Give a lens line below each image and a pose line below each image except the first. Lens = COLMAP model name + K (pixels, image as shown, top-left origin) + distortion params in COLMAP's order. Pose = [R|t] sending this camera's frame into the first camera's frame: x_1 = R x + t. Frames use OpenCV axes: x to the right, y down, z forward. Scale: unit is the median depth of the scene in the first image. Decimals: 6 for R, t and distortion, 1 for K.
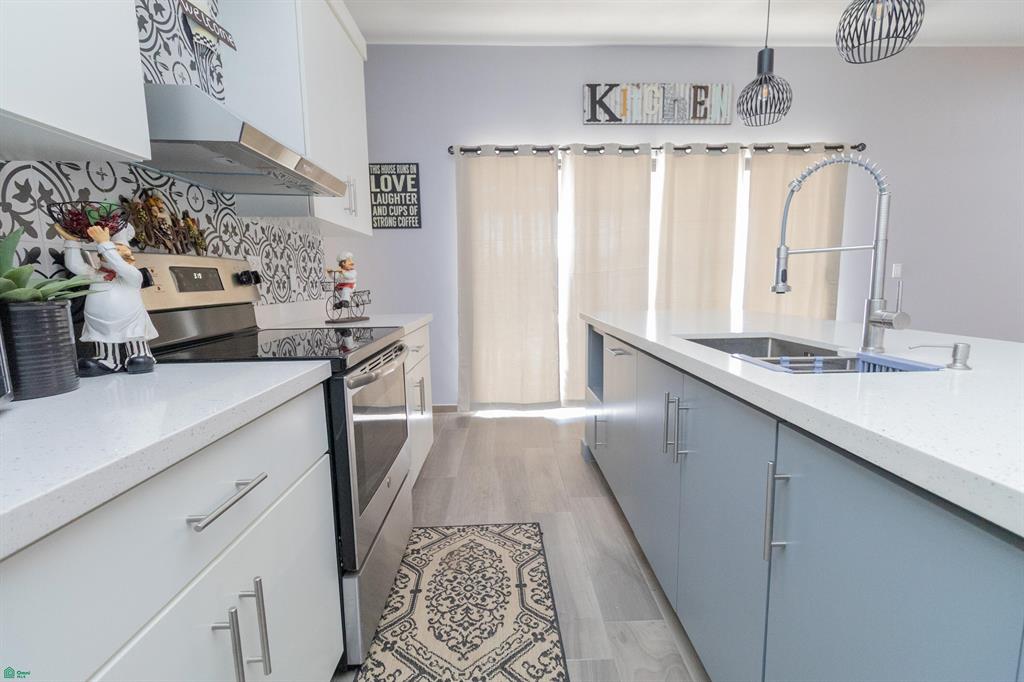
lens RADIAL K [[470.4, 0, 515.8], [0, 470.4, 345.0], [0, 0, 1]] dist [0.003454, 0.000344]
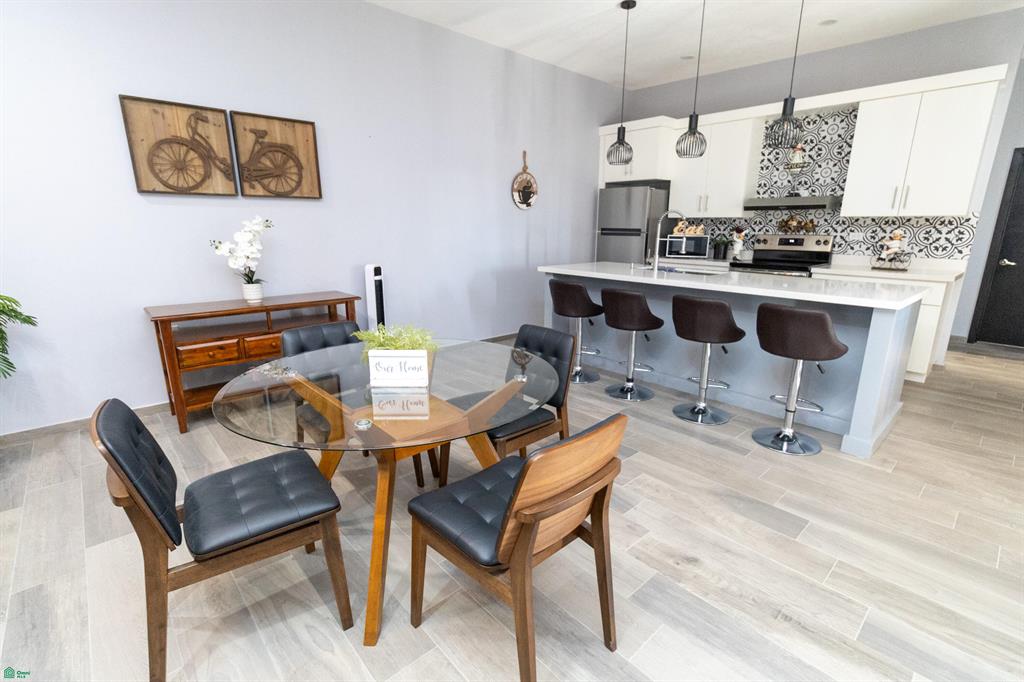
lens RADIAL K [[470.4, 0, 521.8], [0, 470.4, 346.2], [0, 0, 1]] dist [0.003454, 0.000344]
pose [[-0.745457, 0.169504, -0.644642, 2.525213], [-0.093942, 0.930755, 0.353369, -0.382884], [0.659901, 0.323980, -0.677914, 1.905695]]
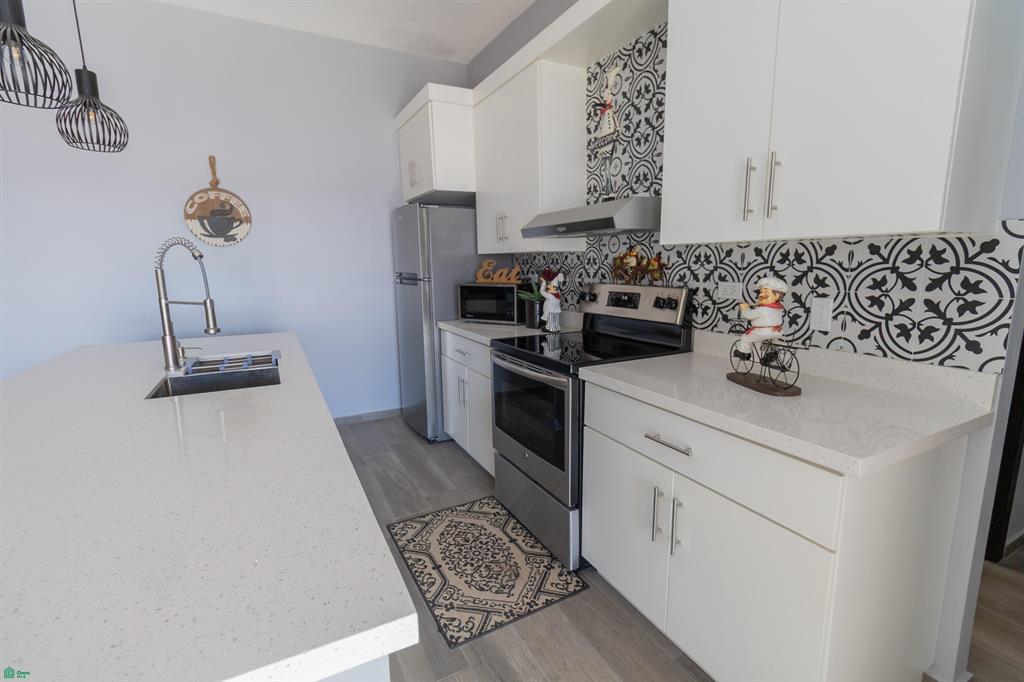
lens RADIAL K [[470.4, 0, 526.6], [0, 470.4, 343.0], [0, 0, 1]] dist [0.003454, 0.000344]
pose [[-0.887617, 0.091704, -0.451361, 0.287886], [-0.049620, 0.955236, 0.291655, -0.379518], [0.457902, 0.281275, -0.843333, 1.899091]]
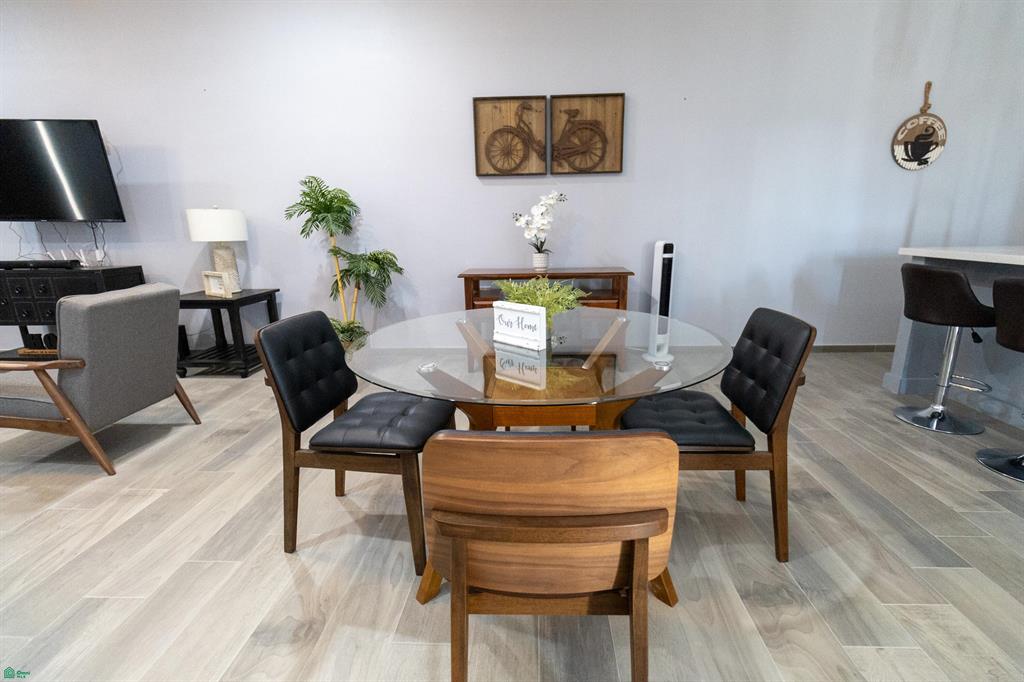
lens RADIAL K [[470.4, 0, 522.7], [0, 470.4, 345.3], [0, 0, 1]] dist [0.003454, 0.000344]
pose [[-0.998446, 0.009344, 0.054939, 2.052735], [0.029583, 0.924334, 0.380435, -0.264738], [-0.047227, 0.381469, -0.923174, 1.893504]]
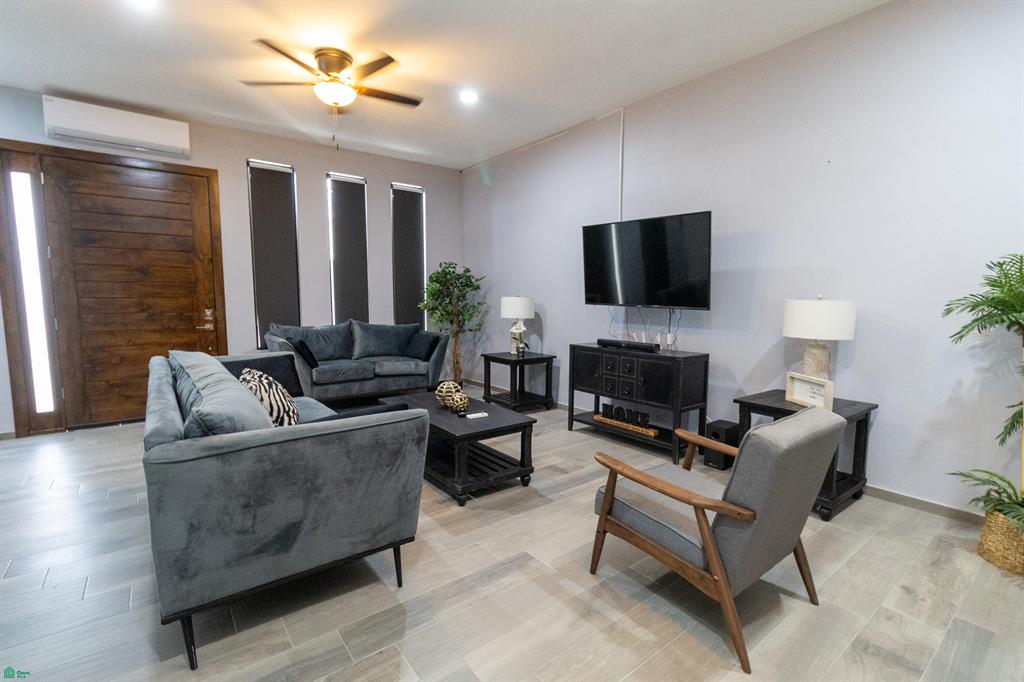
lens RADIAL K [[470.4, 0, 517.8], [0, 470.4, 342.4], [0, 0, 1]] dist [0.003454, 0.000344]
pose [[-0.599329, -0.073308, 0.797139, 2.793911], [0.108285, 0.979221, 0.171467, -0.323699], [-0.793145, 0.189084, -0.578938, 1.673846]]
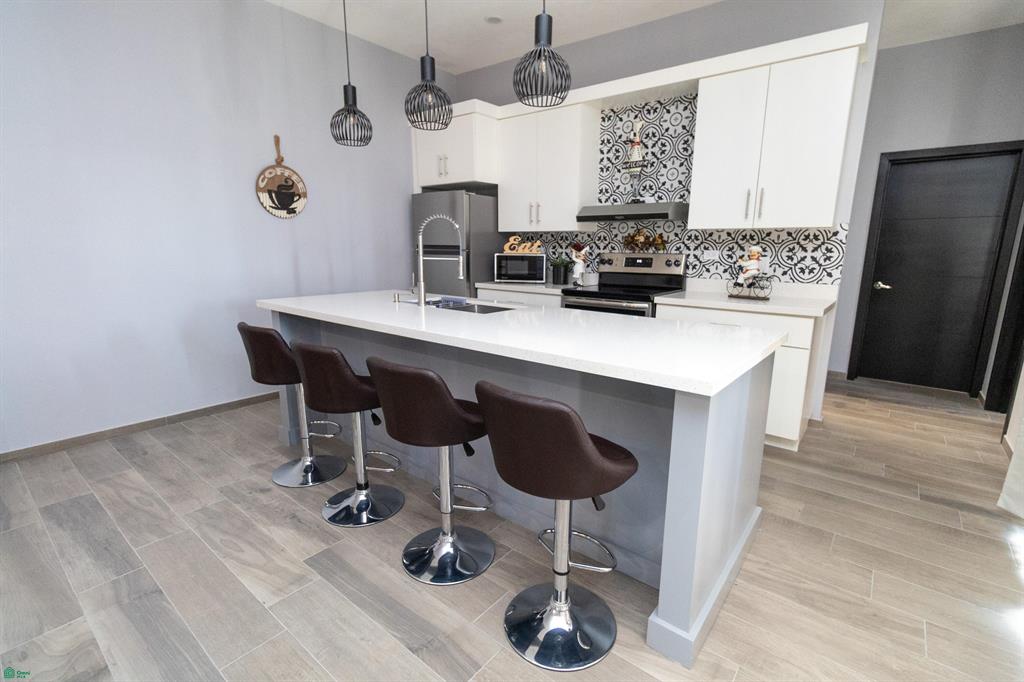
lens RADIAL K [[470.4, 0, 522.1], [0, 470.4, 344.3], [0, 0, 1]] dist [0.003454, 0.000344]
pose [[-0.636665, 0.158649, -0.754645, 1.474354], [-0.112374, 0.949074, 0.294329, -0.341503], [0.762909, 0.272192, -0.586414, 1.834286]]
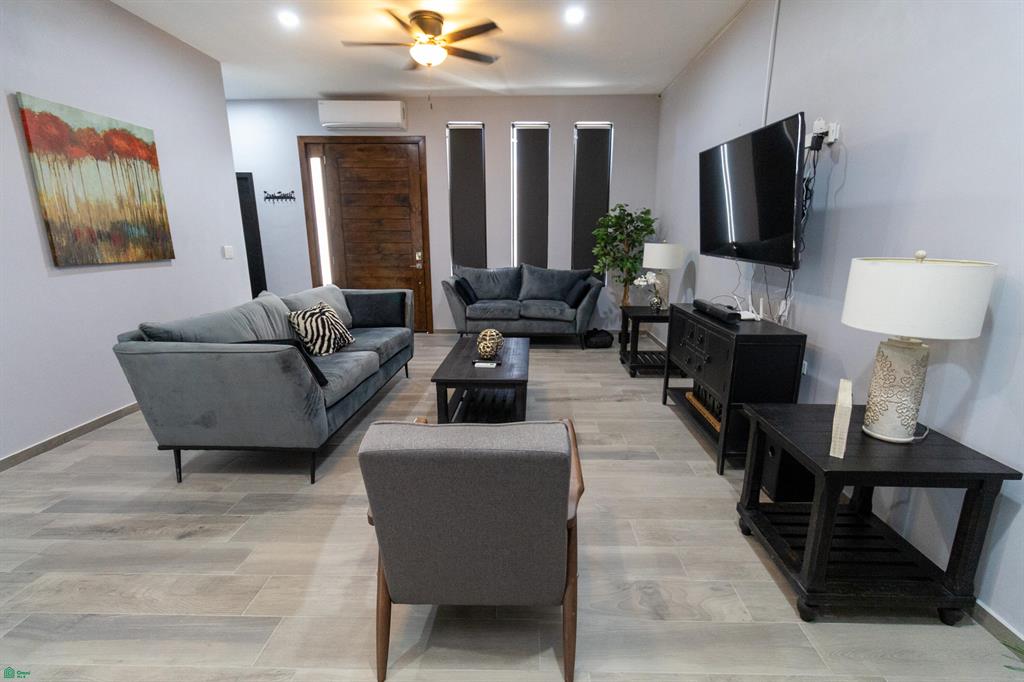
lens RADIAL K [[470.4, 0, 522.3], [0, 470.4, 343.6], [0, 0, 1]] dist [0.003454, 0.000344]
pose [[0.035744, -0.217229, 0.975466, 2.540842], [0.133776, 0.968345, 0.210741, -0.209759], [-0.990367, 0.122961, 0.063673, 0.561506]]
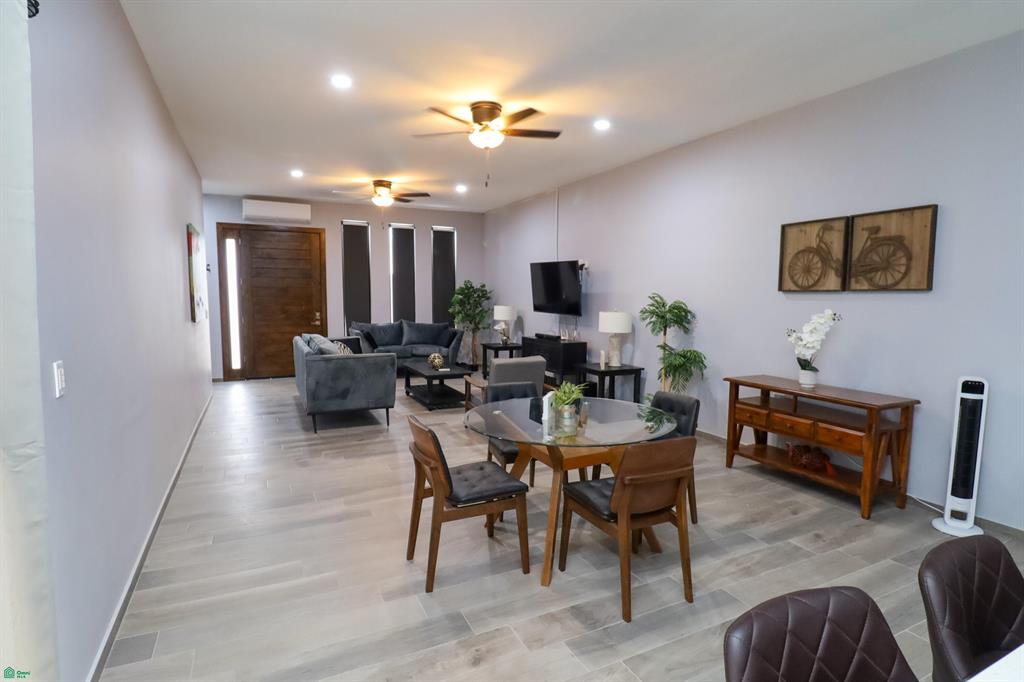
lens RADIAL K [[529.2, 0, 523.1], [0, 529.2, 340.0], [0, 0, 1]] dist [-0.003235, -0.001177]
pose [[-0.429998, -0.071633, 0.899984, 0.598216], [0.118961, 0.983661, 0.135131, -0.430055], [-0.894958, 0.165169, -0.414450, 1.865687]]
